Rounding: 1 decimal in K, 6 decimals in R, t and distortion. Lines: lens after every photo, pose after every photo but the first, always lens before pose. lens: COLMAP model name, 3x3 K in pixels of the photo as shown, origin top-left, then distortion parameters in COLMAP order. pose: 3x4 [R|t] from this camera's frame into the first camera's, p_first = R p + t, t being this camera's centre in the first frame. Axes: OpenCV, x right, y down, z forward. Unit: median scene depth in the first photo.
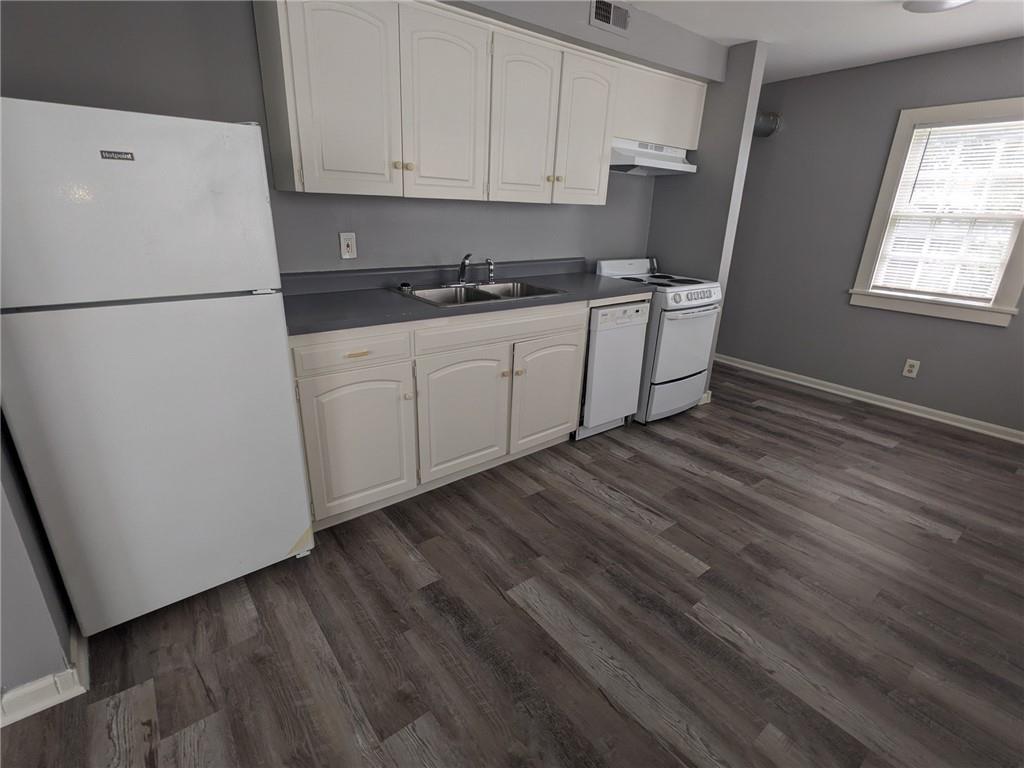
lens RADIAL K [[493.3, 0, 510.0], [0, 493.3, 387.4], [0, 0, 1]] dist [0.001886, 0.001581]
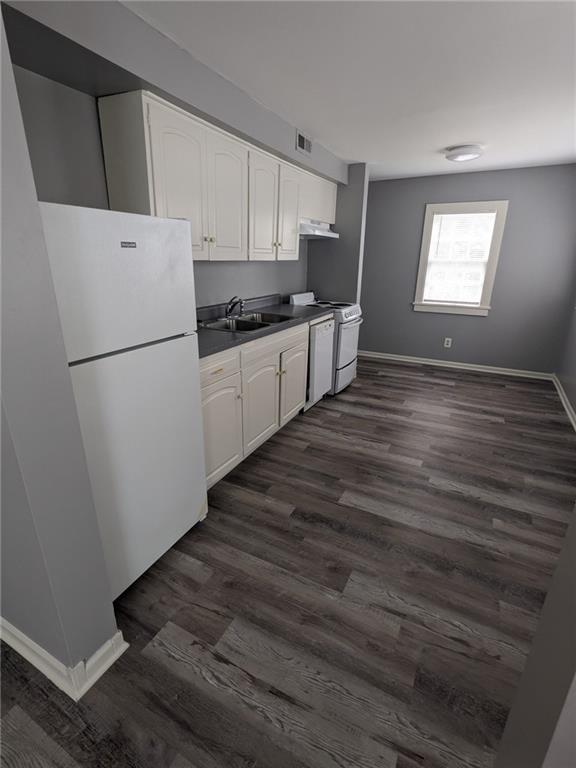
lens RADIAL K [[369.9, 0, 285.5], [0, 369.9, 382.8], [0, 0, 1]] dist [0.001886, 0.001581]
pose [[0.910462, -0.152052, 0.384628, -0.399832], [0.156421, 0.987486, 0.020107, -0.017758], [-0.382872, 0.041858, 0.922853, -0.053240]]
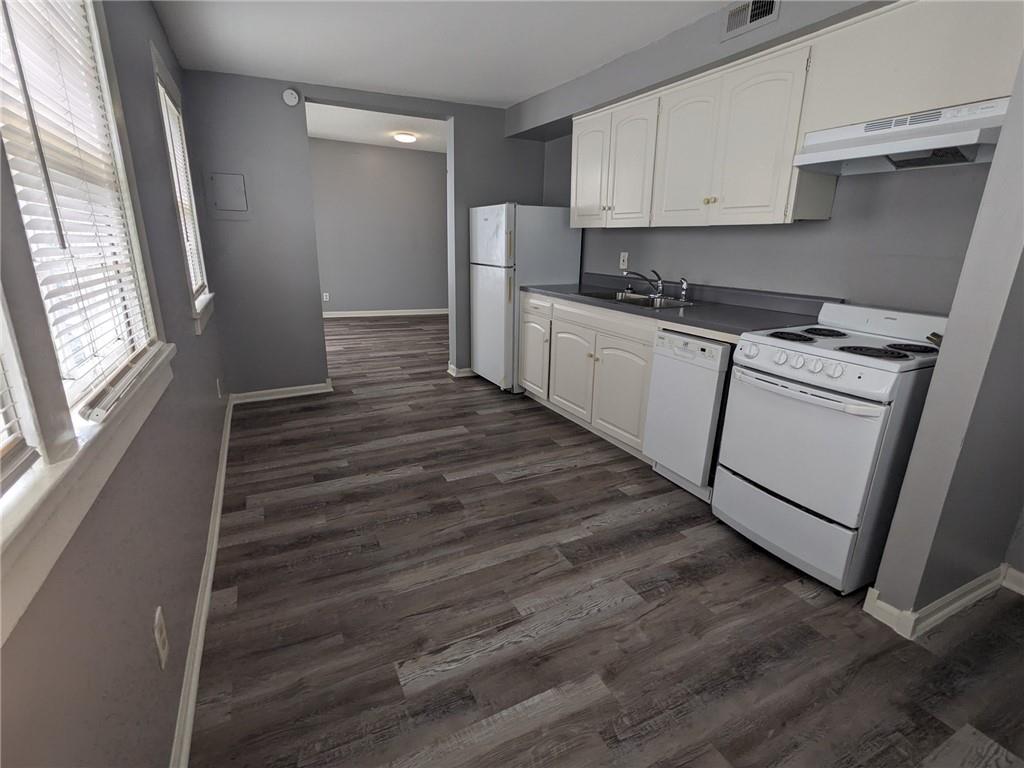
lens RADIAL K [[493.3, 0, 510.0], [0, 493.3, 387.4], [0, 0, 1]] dist [0.001886, 0.001581]
pose [[-0.198873, 0.245147, -0.948869, 1.206224], [-0.361785, 0.881456, 0.303557, -0.252994], [0.910803, 0.403655, -0.086607, 0.884691]]
